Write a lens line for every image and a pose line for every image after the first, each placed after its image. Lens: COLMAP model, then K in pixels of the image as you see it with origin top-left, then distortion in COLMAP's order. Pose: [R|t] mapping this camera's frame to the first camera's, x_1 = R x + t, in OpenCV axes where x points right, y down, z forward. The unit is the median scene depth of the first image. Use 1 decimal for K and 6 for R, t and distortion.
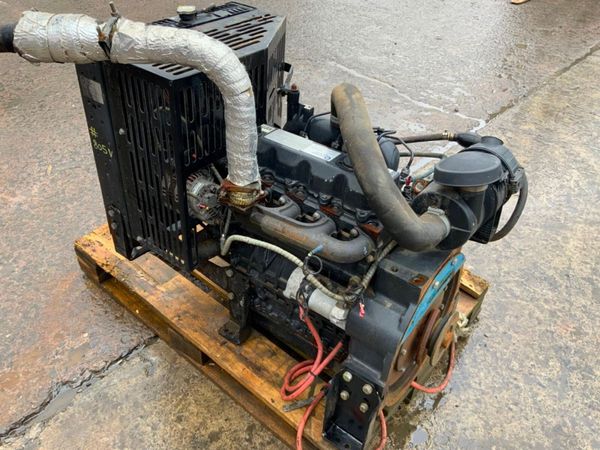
lens RADIAL K [[501.5, 0, 299.4], [0, 501.5, 226.7], [0, 0, 1]] dist [0.056644, -0.106252]
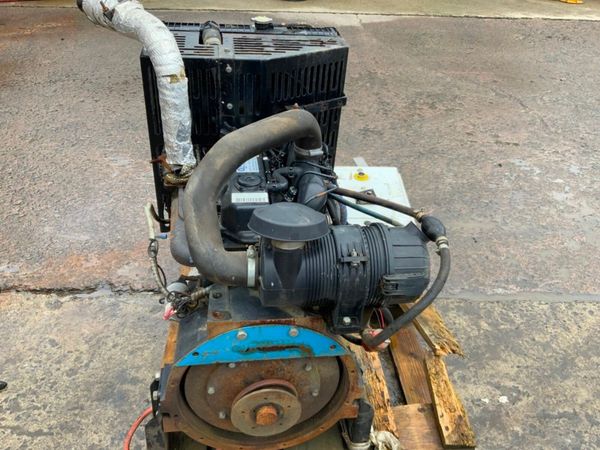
lens RADIAL K [[501.5, 0, 300.4], [0, 501.5, 228.2], [0, 0, 1]] dist [0.056644, -0.106252]
pose [[0.703529, 0.399729, -0.587592, 0.614850], [-0.454642, 0.888639, 0.060179, -0.117420], [0.546213, 0.224807, 0.806916, 0.231554]]
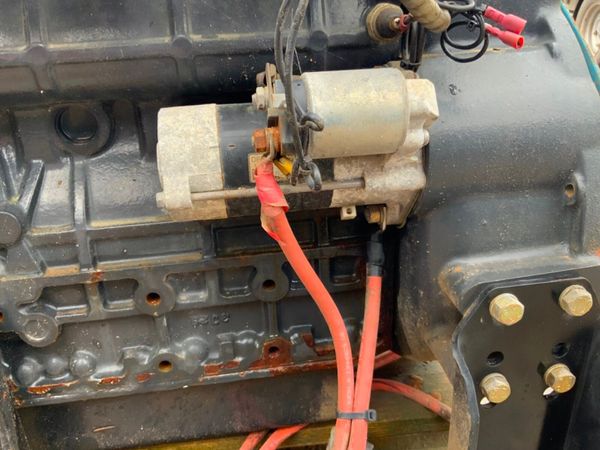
lens RADIAL K [[501.5, 0, 303.3], [0, 501.5, 222.9], [0, 0, 1]] dist [0.056644, -0.106252]
pose [[0.696984, -0.339725, 0.631506, -0.134171], [0.475502, 0.878153, -0.052394, 0.169335], [-0.536760, 0.336800, 0.773599, 0.659630]]
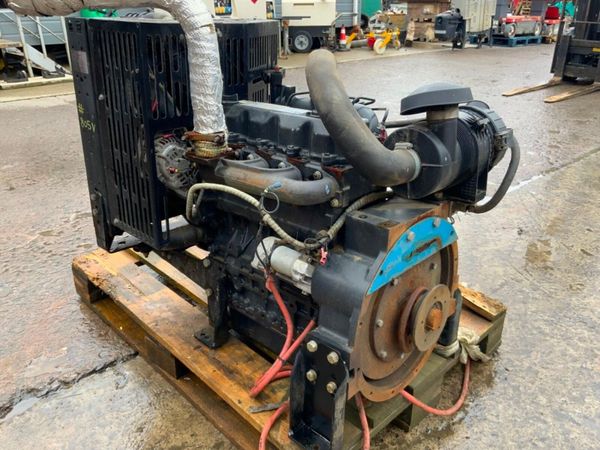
lens RADIAL K [[501.5, 0, 298.1], [0, 501.5, 226.7], [0, 0, 1]] dist [0.056644, -0.106252]
pose [[0.994180, 0.009264, -0.107329, 0.131462], [-0.035596, 0.968585, -0.246123, 0.252945], [0.101677, 0.248512, 0.963278, 0.096834]]
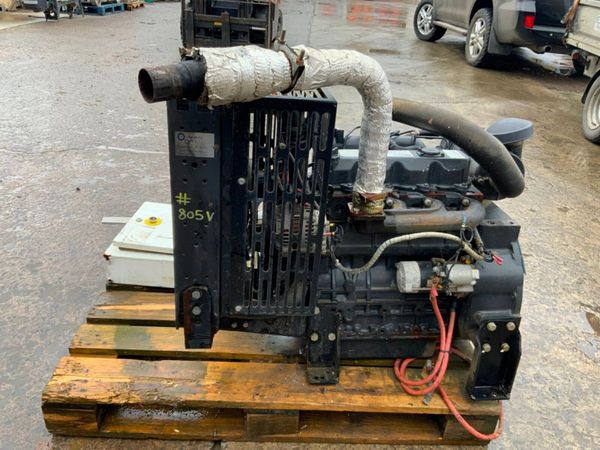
lens RADIAL K [[501.5, 0, 297.7], [0, 501.5, 224.0], [0, 0, 1]] dist [0.056644, -0.106252]
pose [[0.749092, -0.292116, 0.594583, -0.691375], [0.387615, 0.921126, -0.035796, -0.039230], [-0.537230, 0.257284, 0.803237, 0.205549]]
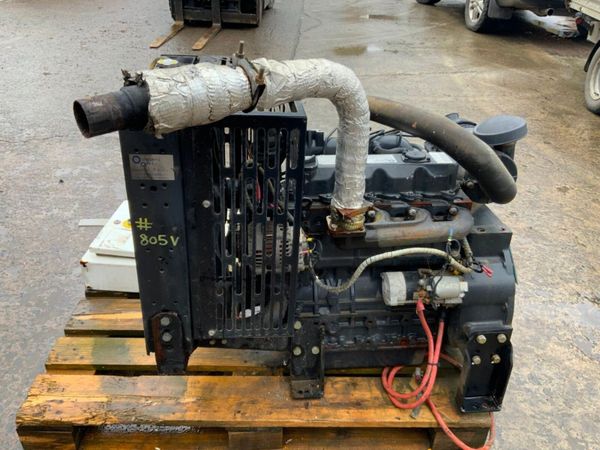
lens RADIAL K [[501.5, 0, 297.5], [0, 501.5, 224.4], [0, 0, 1]] dist [0.056644, -0.106252]
pose [[0.744215, -0.347066, 0.570692, -0.600985], [0.408916, 0.912317, 0.021575, -0.095270], [-0.528140, 0.217309, 0.820881, 0.209224]]
